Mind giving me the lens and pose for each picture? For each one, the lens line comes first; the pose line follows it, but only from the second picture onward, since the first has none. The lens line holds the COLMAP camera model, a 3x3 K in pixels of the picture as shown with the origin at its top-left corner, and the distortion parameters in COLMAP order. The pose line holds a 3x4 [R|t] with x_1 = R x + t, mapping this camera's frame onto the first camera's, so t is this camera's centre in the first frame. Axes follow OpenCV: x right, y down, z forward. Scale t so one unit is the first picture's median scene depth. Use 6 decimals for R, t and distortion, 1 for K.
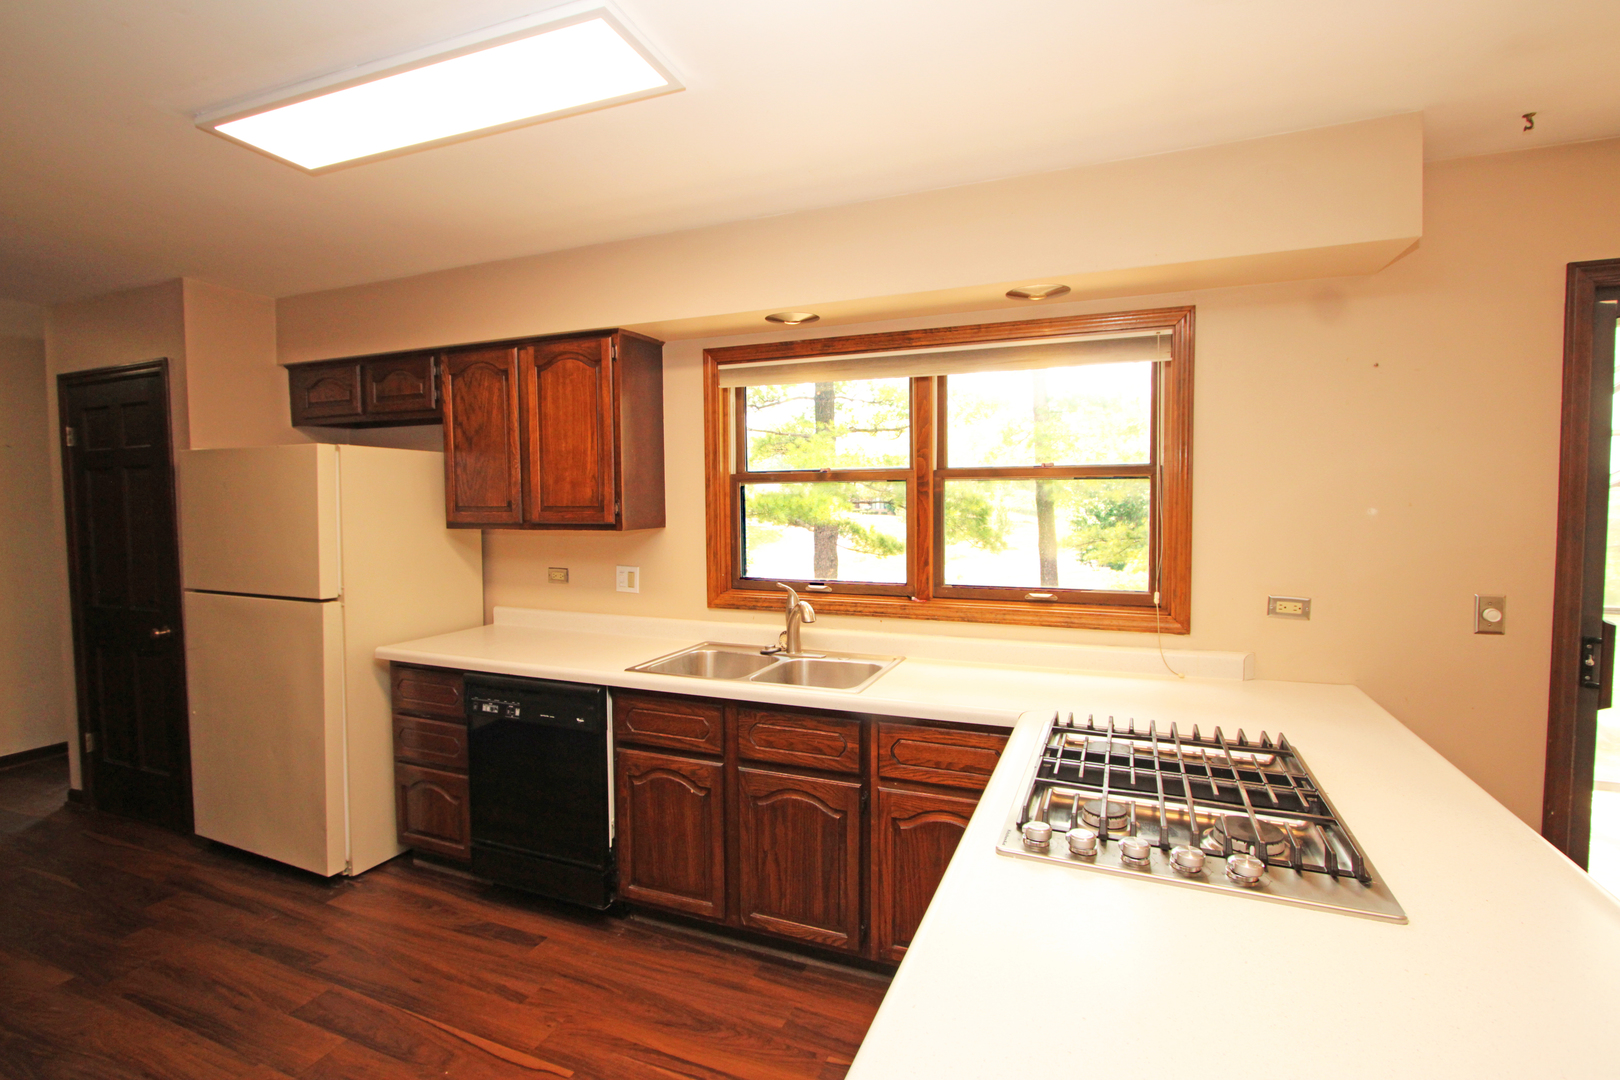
lens RADIAL K [[743.8, 0, 806.2], [0, 743.8, 538.4], [0, 0, 1]] dist [-0.018308, 0.001581]
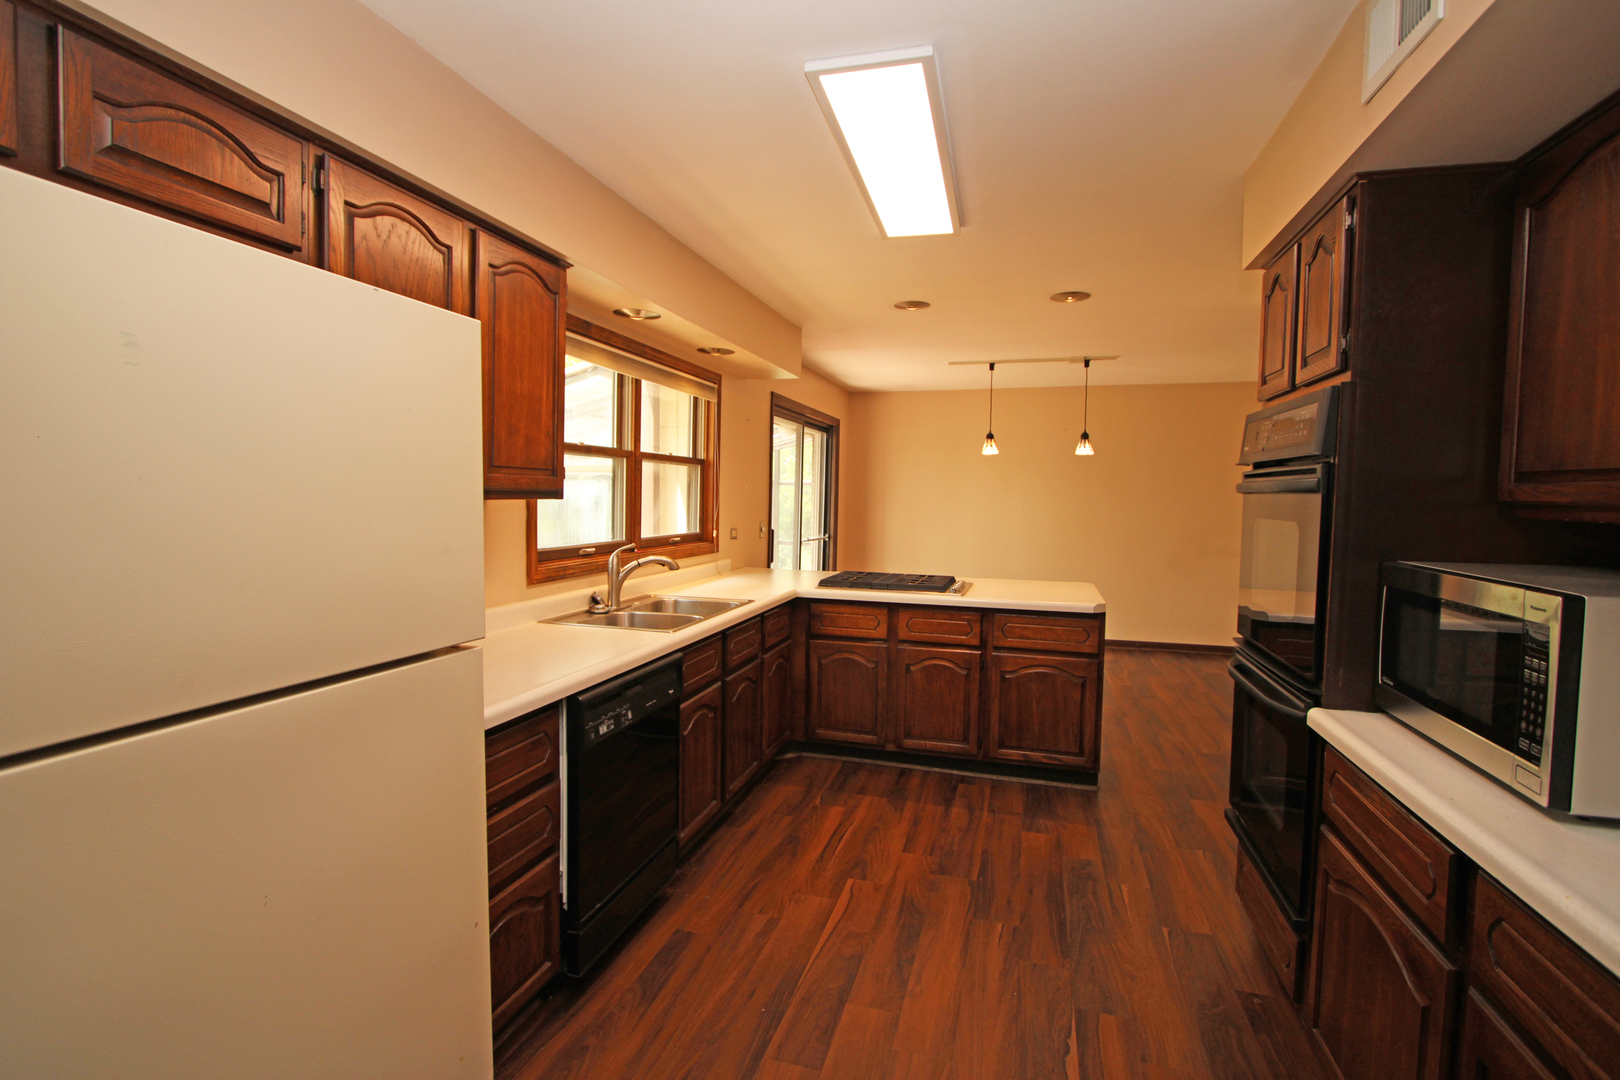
lens RADIAL K [[743.8, 0, 806.5], [0, 743.8, 538.6], [0, 0, 1]] dist [-0.018308, 0.001581]
pose [[-0.098707, -0.055934, 0.993543, -1.140608], [0.032114, 0.997720, 0.059359, -0.006872], [-0.994598, 0.037765, -0.096685, 0.810746]]
